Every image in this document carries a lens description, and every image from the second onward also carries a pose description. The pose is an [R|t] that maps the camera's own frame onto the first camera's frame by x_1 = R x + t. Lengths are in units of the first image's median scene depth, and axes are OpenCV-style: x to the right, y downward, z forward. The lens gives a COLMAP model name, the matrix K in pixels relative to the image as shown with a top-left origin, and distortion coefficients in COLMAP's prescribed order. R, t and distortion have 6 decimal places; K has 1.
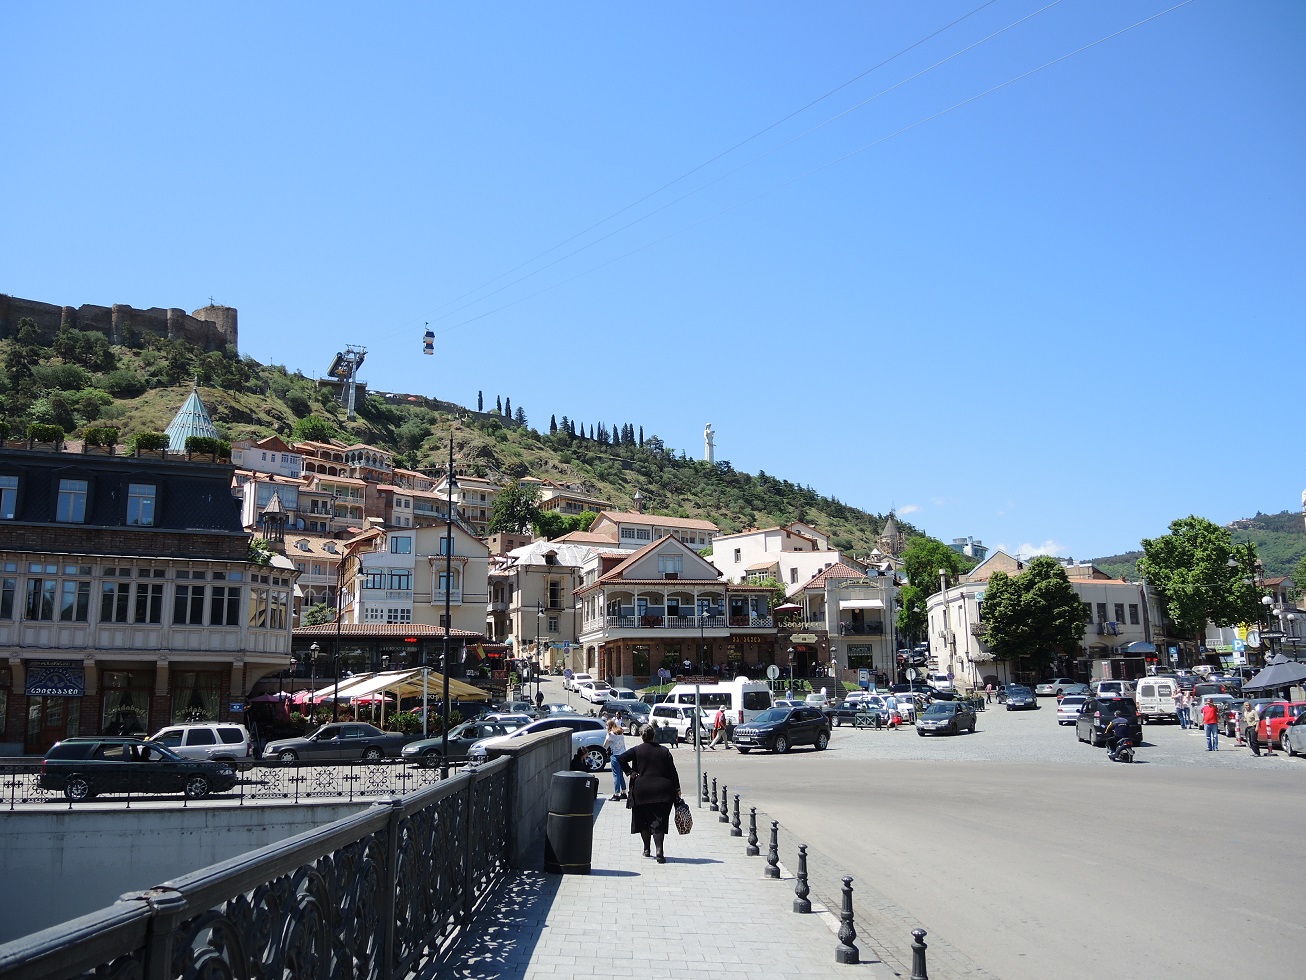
lens RADIAL K [[1098.5, 0, 653.0], [0, 1098.5, 490.0], [0, 0, 1]] dist [-0.039261, -0.058610]
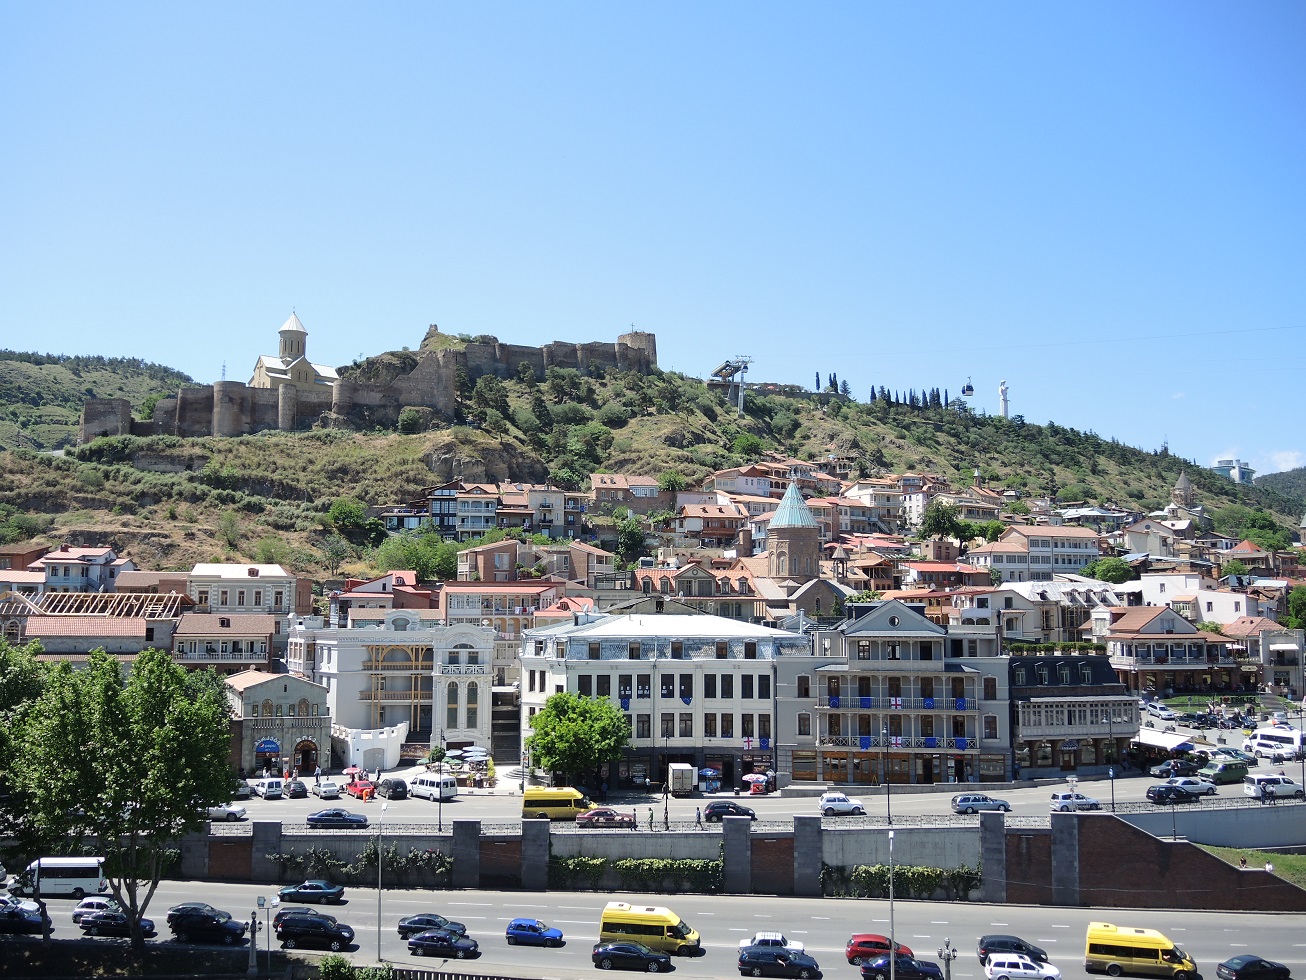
lens RADIAL K [[1098.5, 0, 653.0], [0, 1098.5, 490.0], [0, 0, 1]] dist [-0.039261, -0.058610]
pose [[0.980342, -0.005999, -0.197212, -0.091238], [0.023265, 0.996080, 0.085346, -0.063310], [0.195927, -0.088257, 0.976639, -0.160830]]
